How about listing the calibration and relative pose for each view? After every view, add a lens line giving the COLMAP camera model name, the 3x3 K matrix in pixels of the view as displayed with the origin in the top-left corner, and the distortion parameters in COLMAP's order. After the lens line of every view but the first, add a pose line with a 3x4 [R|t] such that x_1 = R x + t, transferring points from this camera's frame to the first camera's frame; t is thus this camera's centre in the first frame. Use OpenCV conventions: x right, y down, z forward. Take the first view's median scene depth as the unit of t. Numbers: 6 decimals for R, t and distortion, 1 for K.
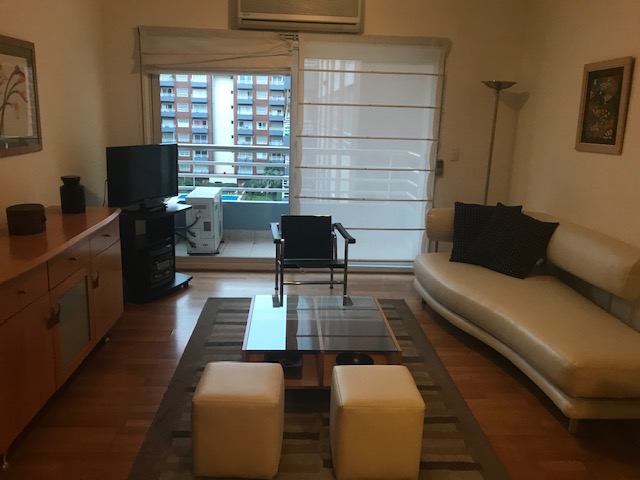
lens RADIAL K [[525.7, 0, 313.9], [0, 525.7, 235.1], [0, 0, 1]] dist [0.048534, -0.062492]
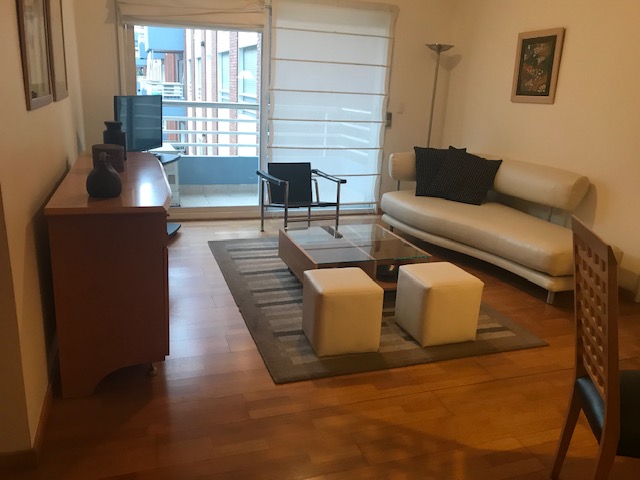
lens RADIAL K [[525.7, 0, 315.7], [0, 525.7, 234.3], [0, 0, 1]] dist [0.048534, -0.062492]
pose [[0.959230, -0.061805, 0.275785, -0.267788], [0.045600, 0.996856, 0.064797, 0.042976], [-0.278923, -0.049579, 0.959033, -0.081025]]
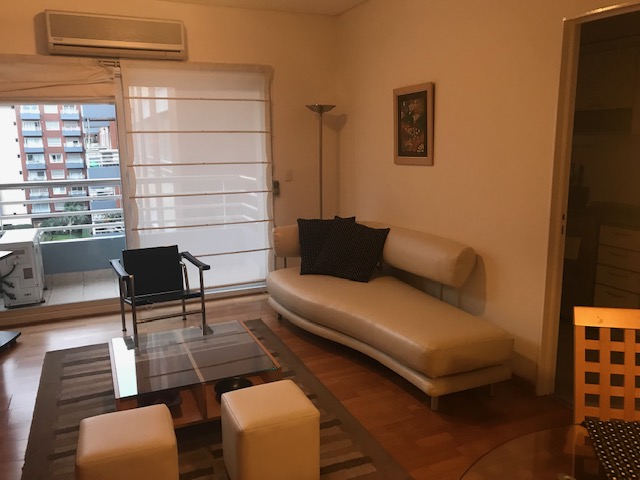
lens RADIAL K [[525.7, 0, 314.6], [0, 525.7, 237.5], [0, 0, 1]] dist [0.048534, -0.062492]
pose [[0.936122, -0.106936, 0.335022, -0.053268], [0.120626, 0.992491, -0.020258, -0.000248], [-0.330340, 0.059376, 0.941993, -0.000516]]
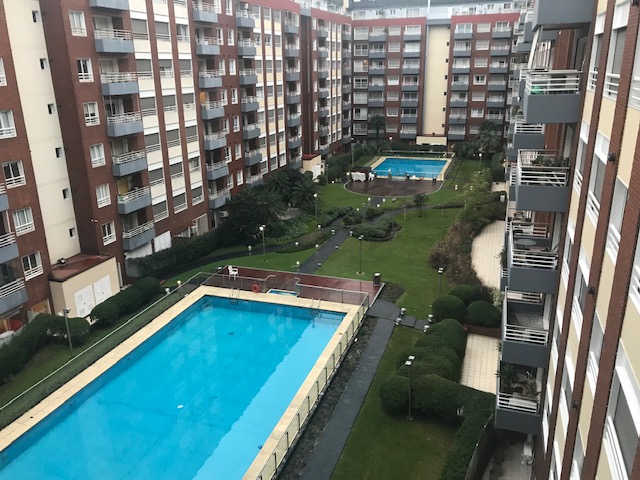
lens RADIAL K [[525.7, 0, 314.1], [0, 525.7, 230.8], [0, 0, 1]] dist [0.048534, -0.062492]
pose [[0.927102, 0.069119, -0.368382, -0.271405], [-0.043087, 0.995987, 0.078439, -0.295245], [0.372325, -0.056849, 0.926360, 1.324215]]
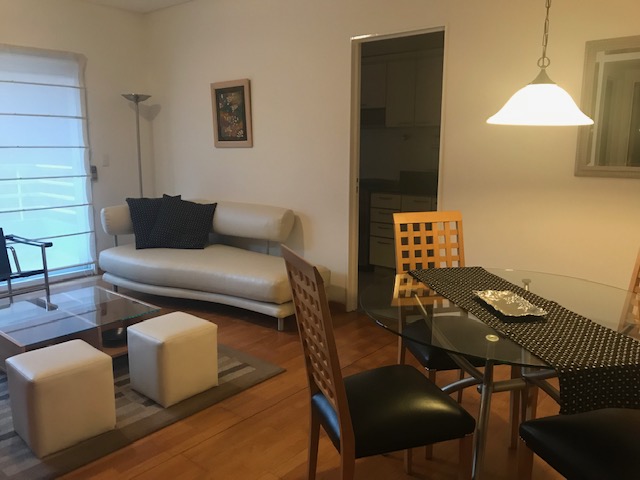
lens RADIAL K [[525.7, 0, 315.4], [0, 525.7, 235.0], [0, 0, 1]] dist [0.048534, -0.062492]
pose [[0.690185, -0.155495, 0.706729, -0.249818], [0.185786, 0.981980, 0.034619, 0.046269], [-0.699376, 0.107407, 0.706637, -0.069693]]
